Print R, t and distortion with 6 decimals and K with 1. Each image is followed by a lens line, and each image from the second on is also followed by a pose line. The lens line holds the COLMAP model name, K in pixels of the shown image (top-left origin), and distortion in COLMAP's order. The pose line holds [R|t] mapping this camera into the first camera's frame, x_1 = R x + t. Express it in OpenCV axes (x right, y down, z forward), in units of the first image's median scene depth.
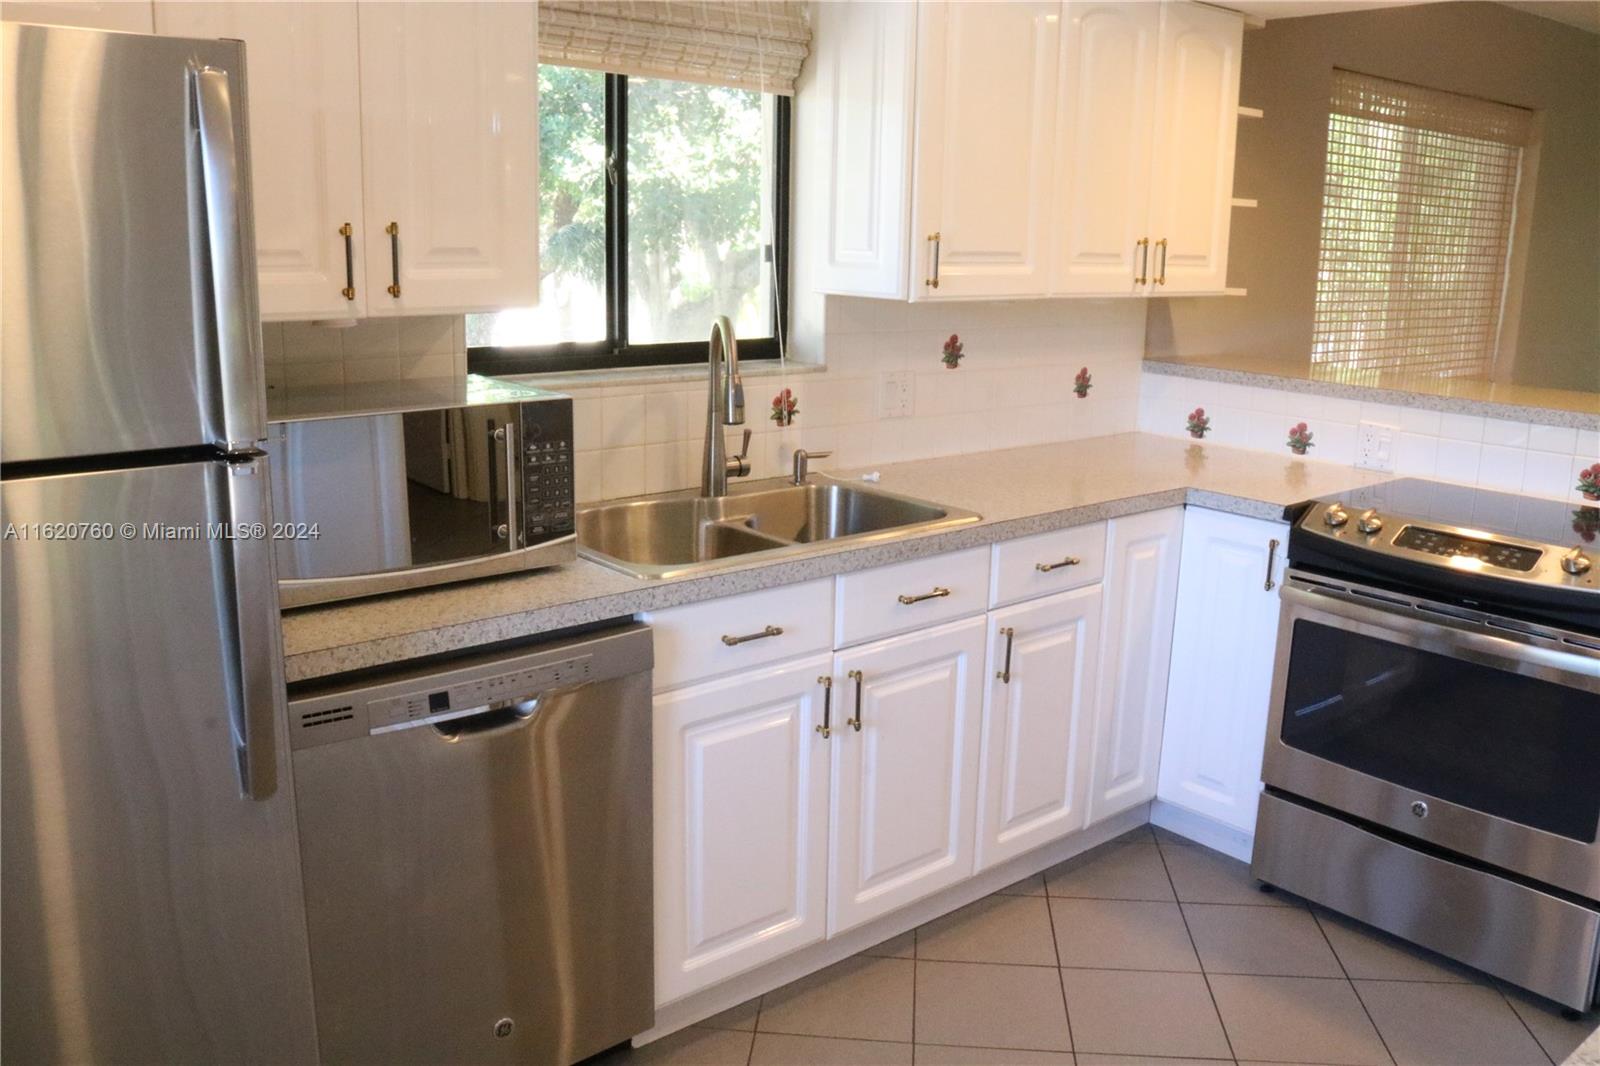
lens RADIAL K [[1310.4, 0, 800.0], [0, 1310.4, 533.0], [0, 0, 1]] dist [-0.165398, 0.134045]
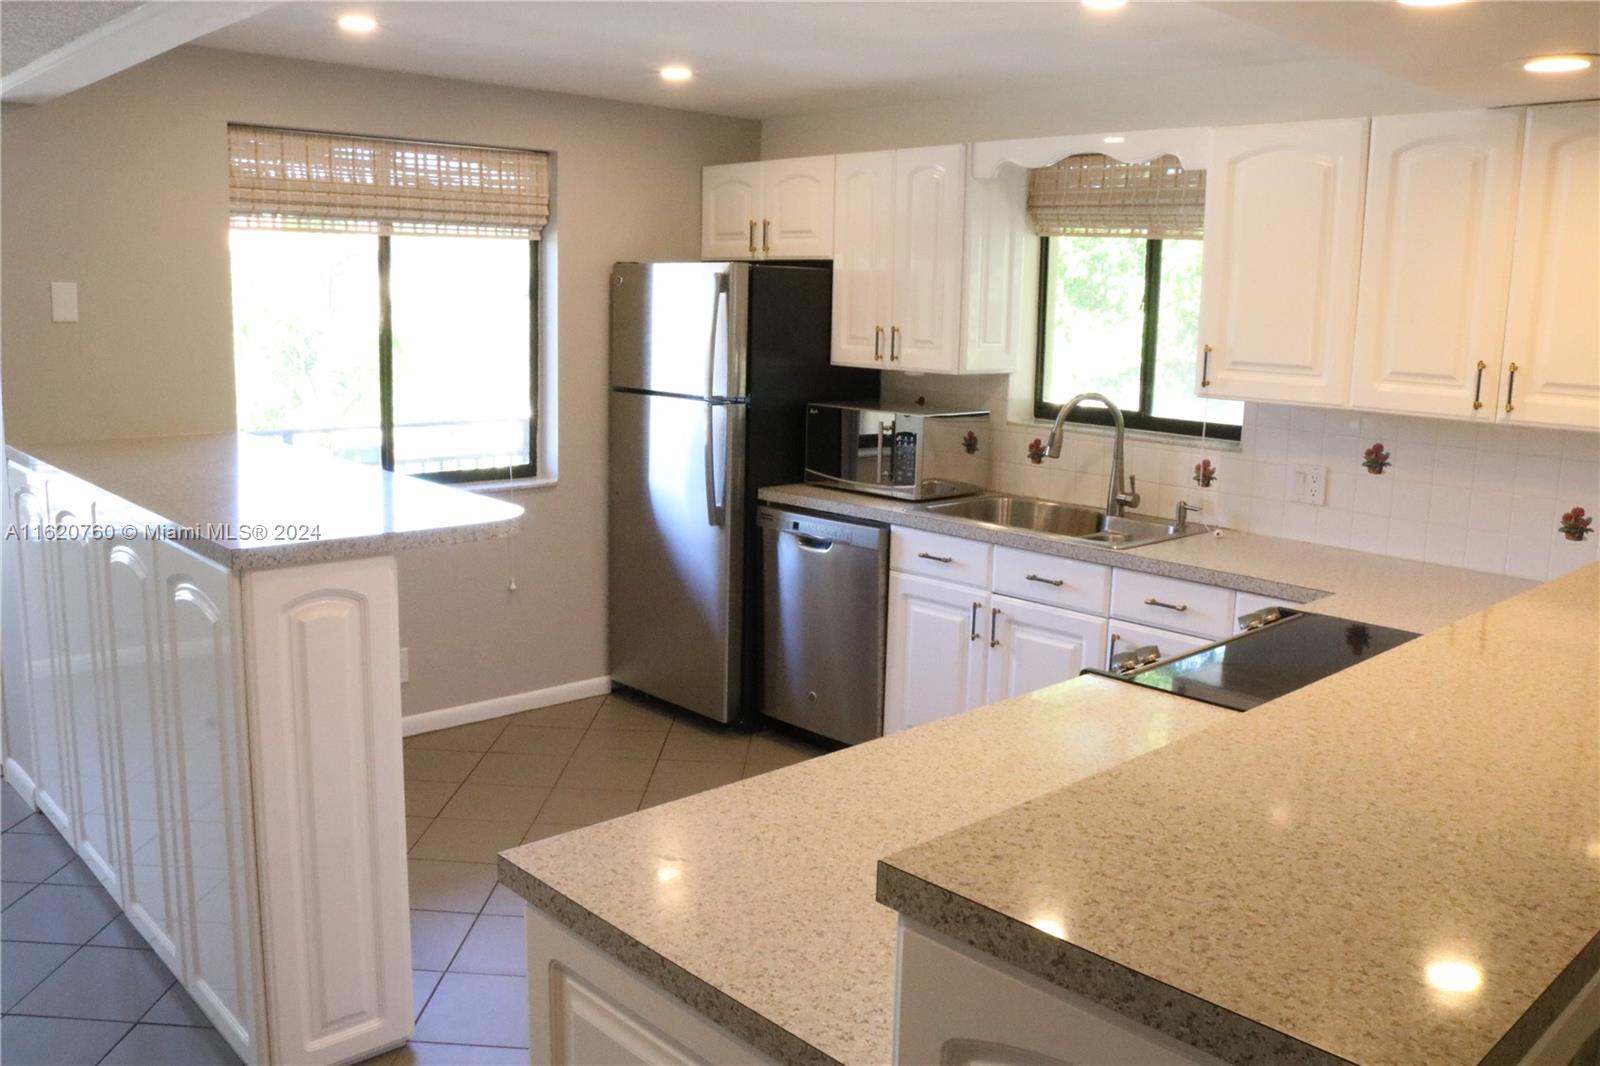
lens RADIAL K [[1310.4, 0, 800.0], [0, 1310.4, 533.0], [0, 0, 1]] dist [-0.165398, 0.134045]
pose [[0.073755, 0.160854, -0.984219, 1.492889], [-0.249186, 0.958575, 0.137990, -0.135864], [0.965643, 0.235076, 0.110782, 0.538648]]
